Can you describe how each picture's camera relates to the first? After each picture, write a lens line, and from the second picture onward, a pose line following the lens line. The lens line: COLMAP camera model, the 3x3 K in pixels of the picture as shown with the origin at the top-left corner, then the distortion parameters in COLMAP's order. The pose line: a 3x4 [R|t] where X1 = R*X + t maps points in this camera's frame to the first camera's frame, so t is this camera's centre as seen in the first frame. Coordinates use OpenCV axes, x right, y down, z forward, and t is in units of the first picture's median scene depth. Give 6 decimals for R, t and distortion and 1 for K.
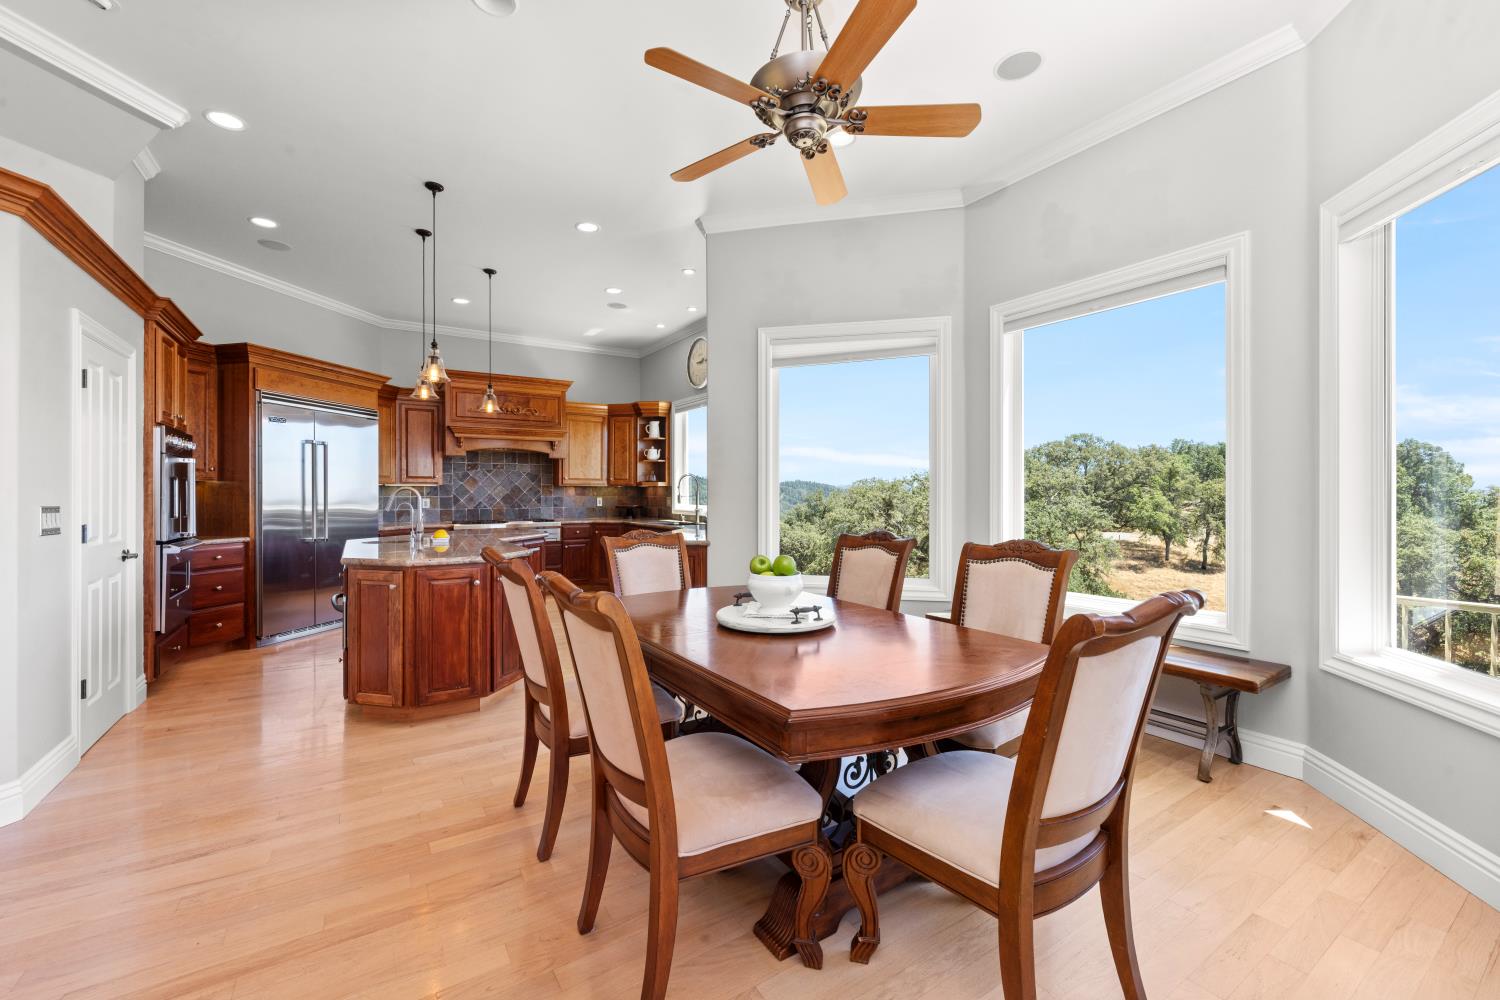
lens RADIAL K [[604.9, 0, 739.5], [0, 604.9, 492.9], [0, 0, 1]] dist [-0.002445, -0.000169]
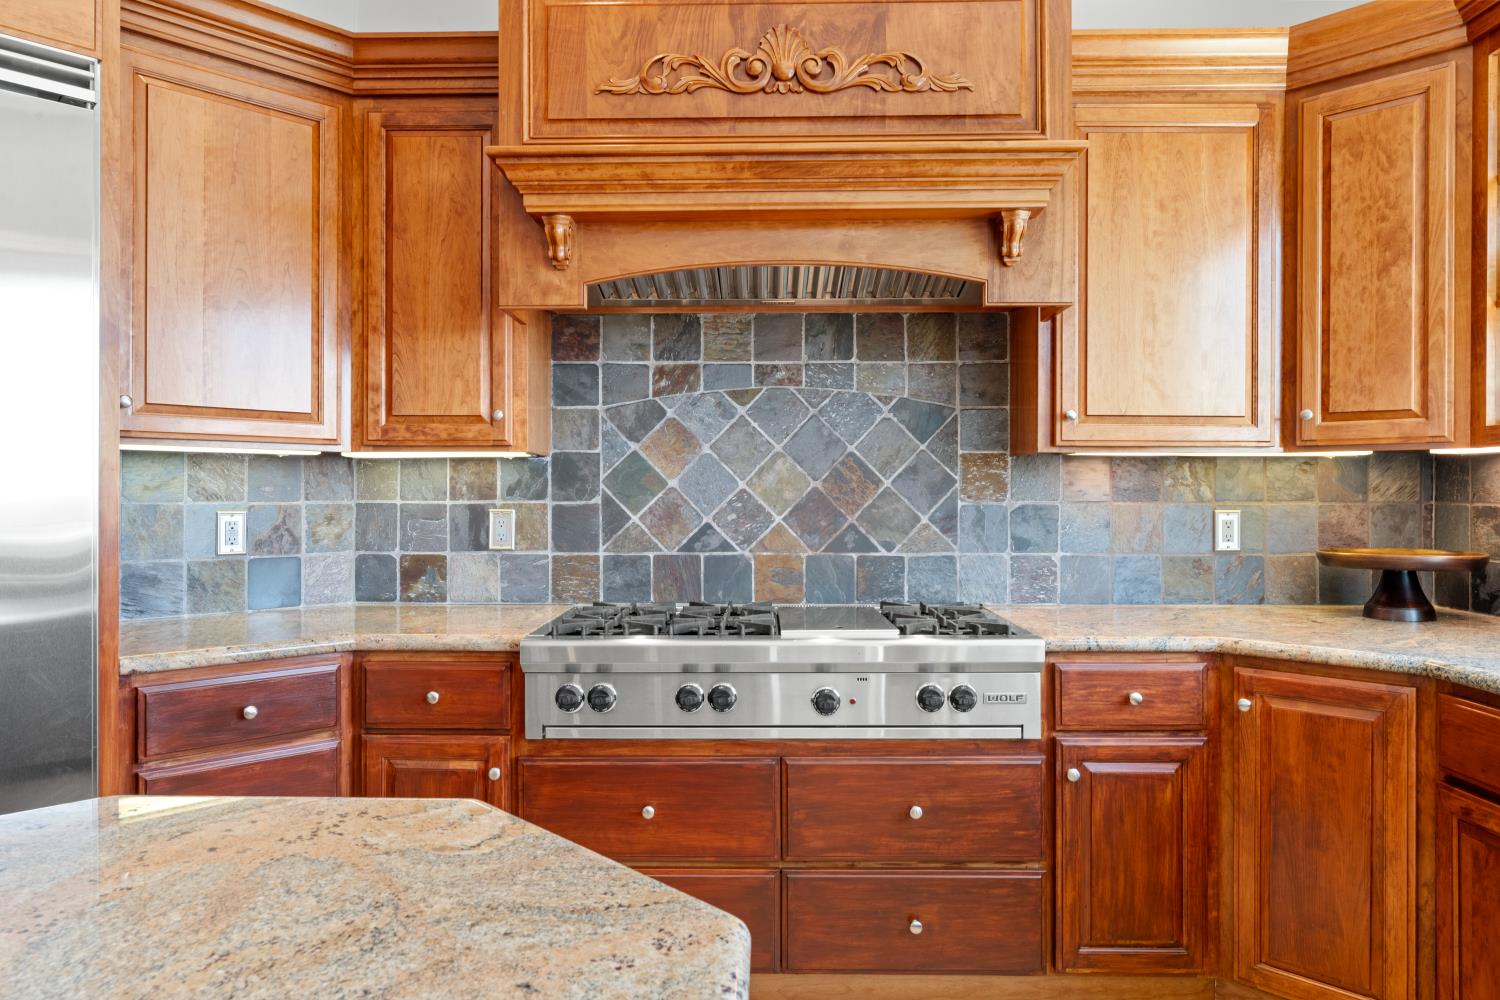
lens RADIAL K [[972.1, 0, 743.7], [0, 972.1, 496.9], [0, 0, 1]] dist [-0.006242, -0.000495]
pose [[0.830036, 0.003832, -0.557696, -0.220028], [-0.001971, 0.999990, 0.003938, 0.002396], [0.557706, -0.002169, 0.830036, 0.749664]]
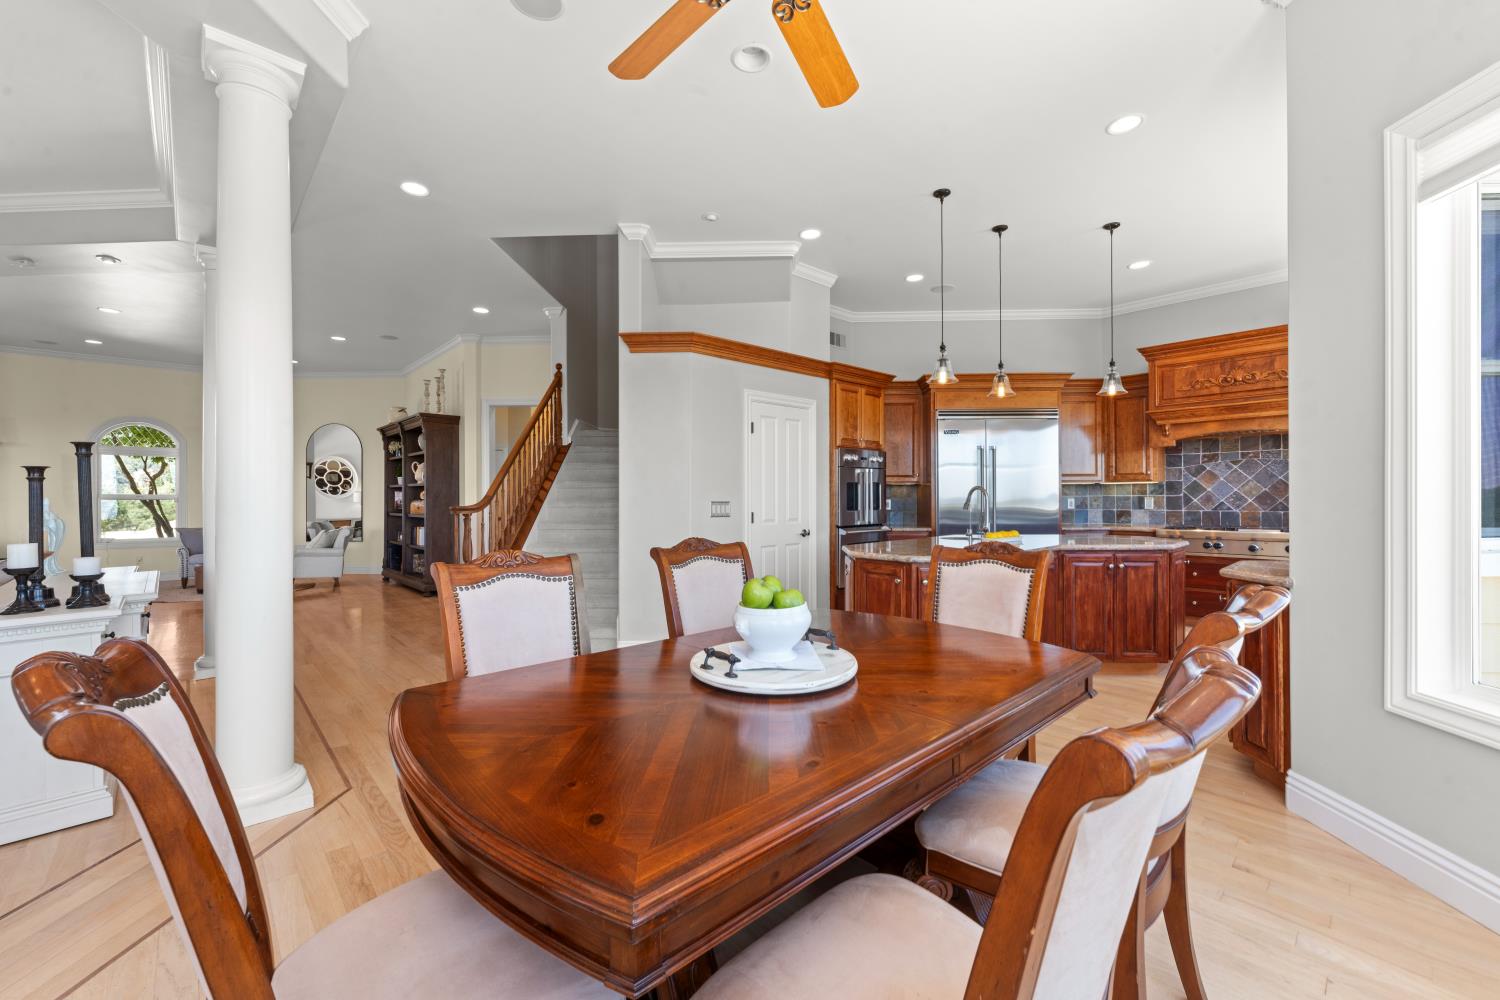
lens RADIAL K [[604.9, 0, 748.6], [0, 604.9, 497.0], [0, 0, 1]] dist [-0.002445, -0.000169]
pose [[0.172608, 0.002379, -0.984988, 0.256161], [0.007147, 0.999968, 0.003668, 0.000916], [0.984965, -0.007673, 0.172585, 0.284642]]
